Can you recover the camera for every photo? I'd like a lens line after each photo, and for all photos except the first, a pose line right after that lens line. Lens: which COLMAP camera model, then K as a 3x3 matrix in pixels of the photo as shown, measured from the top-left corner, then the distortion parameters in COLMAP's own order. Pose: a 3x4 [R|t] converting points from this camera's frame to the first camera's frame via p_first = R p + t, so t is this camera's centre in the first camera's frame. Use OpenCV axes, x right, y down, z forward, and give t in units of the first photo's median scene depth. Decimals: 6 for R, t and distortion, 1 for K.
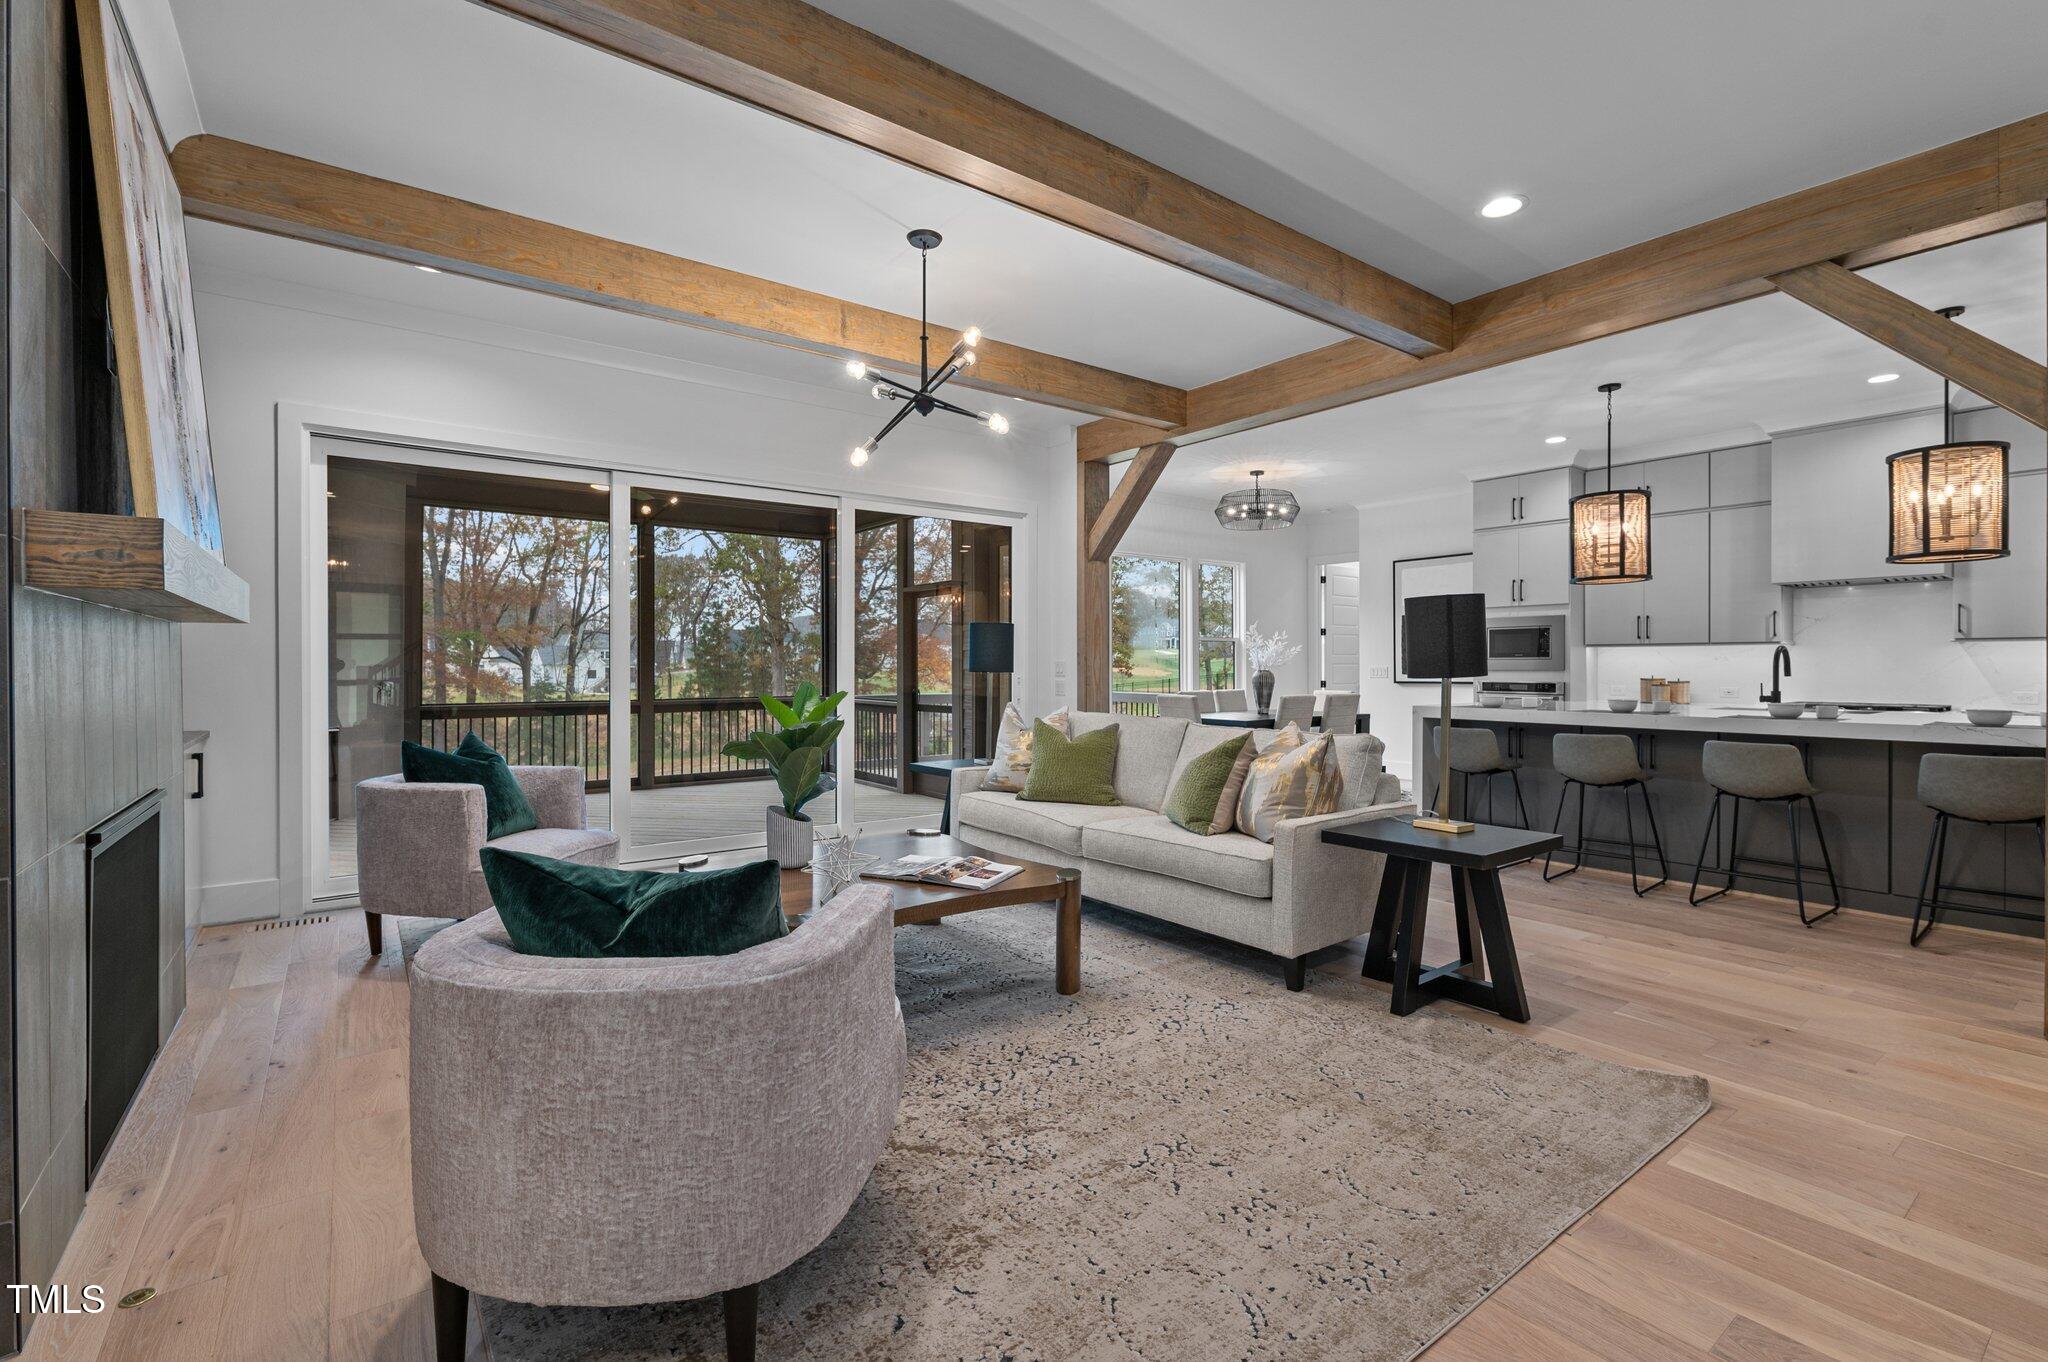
lens RADIAL K [[905.4, 0, 1015.5], [0, 905.4, 671.0], [0, 0, 1]] dist [-0.008971, -0.000025]
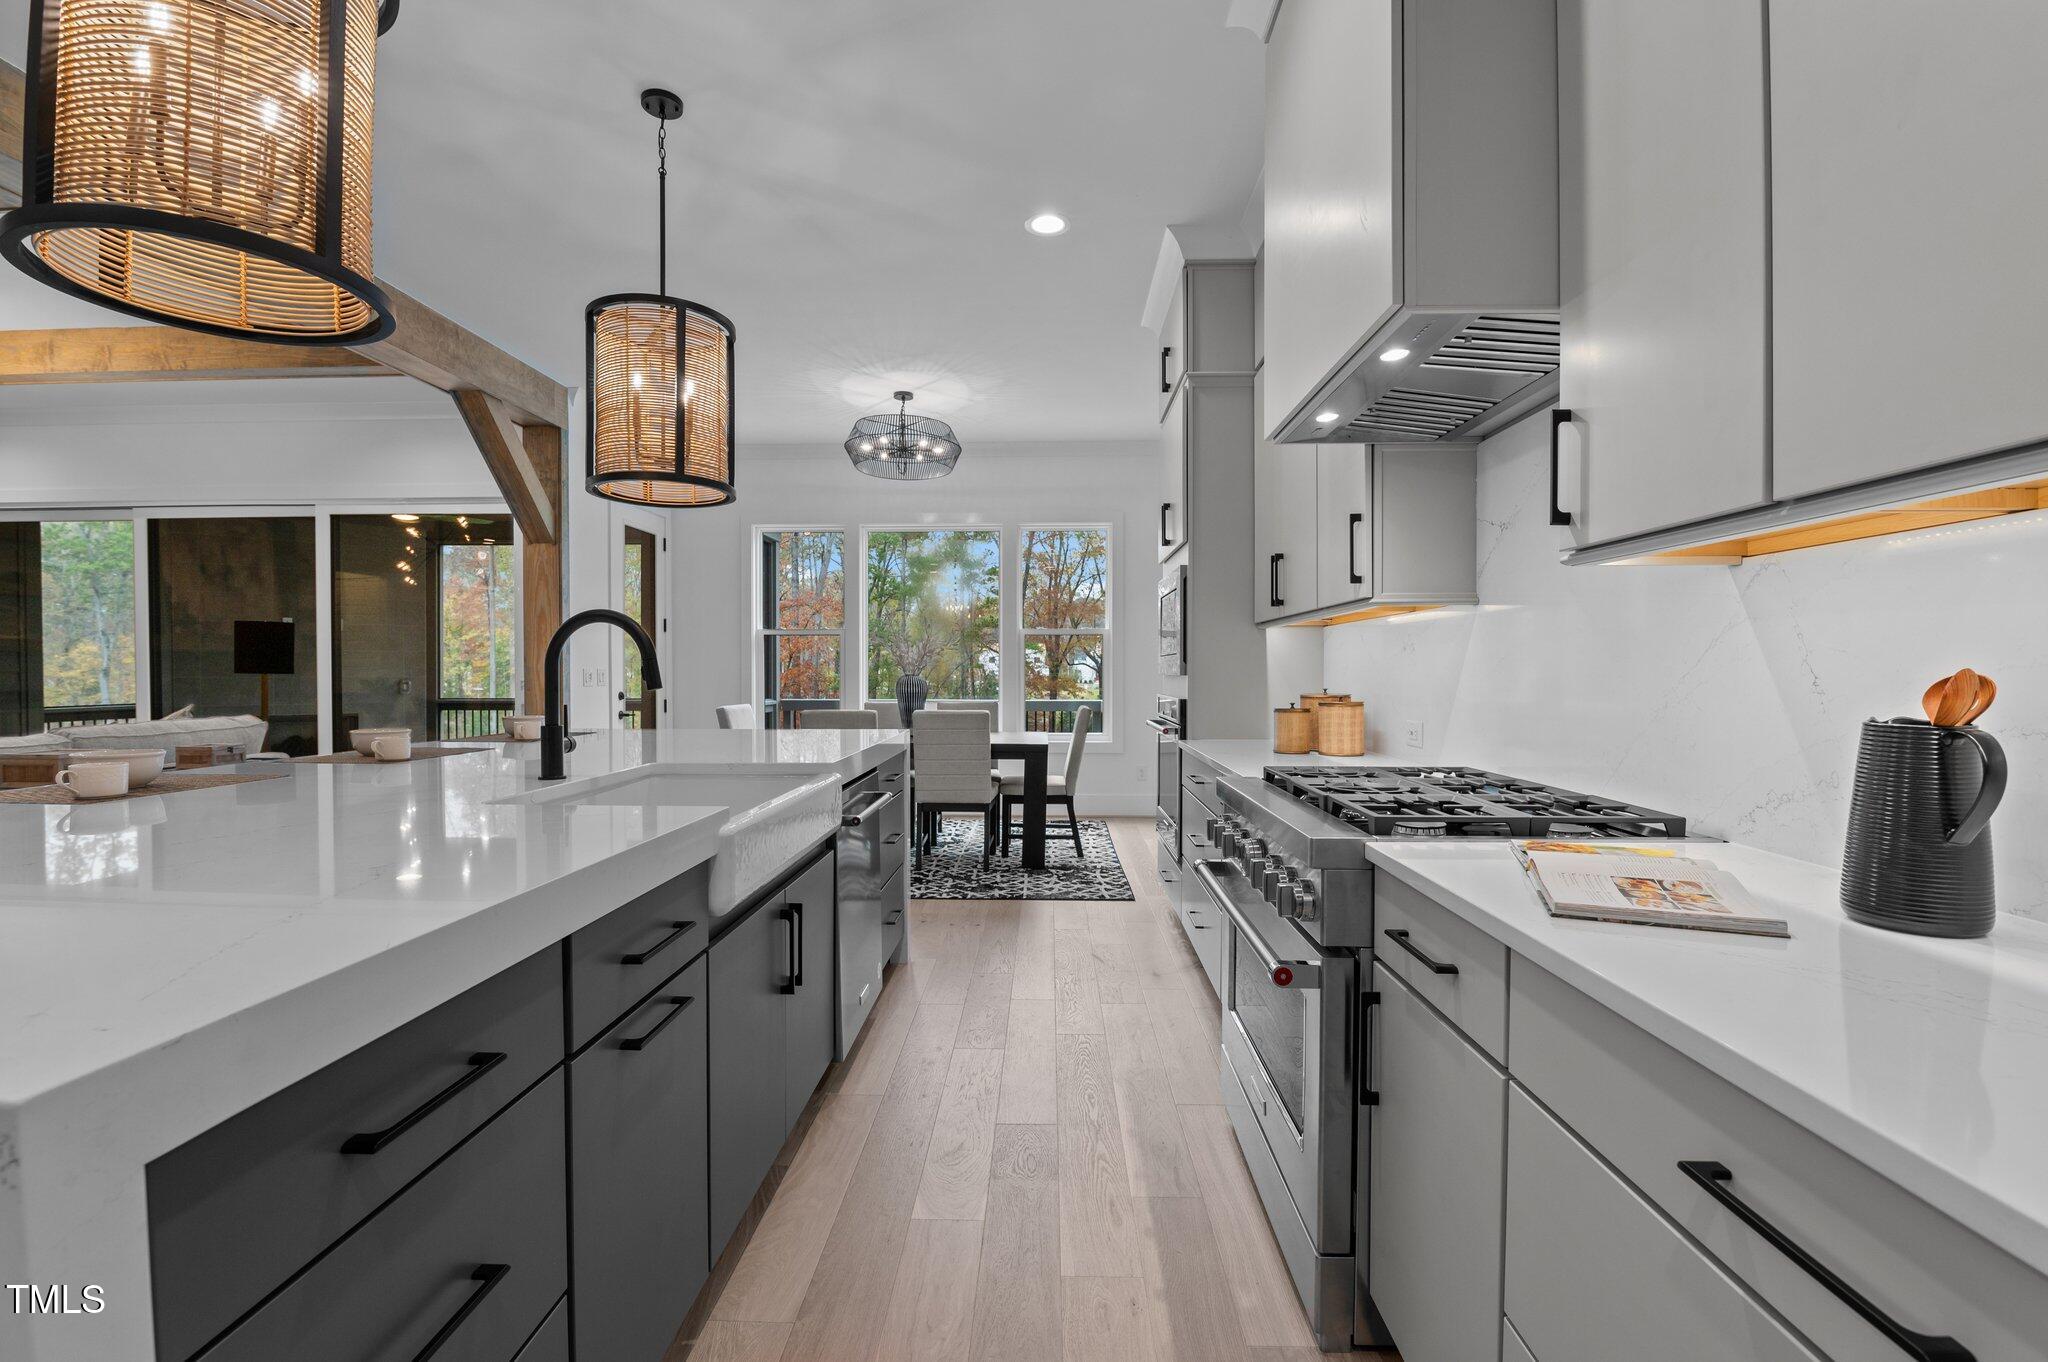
lens RADIAL K [[888.0, 0, 1017.9], [0, 888.0, 687.3], [0, 0, 1]] dist [-0.015579, -0.000298]
pose [[0.784533, 0.011647, -0.619977, 1.104082], [-0.005113, 0.999911, 0.012314, 0.000719], [0.620066, -0.006490, 0.784523, 0.730468]]
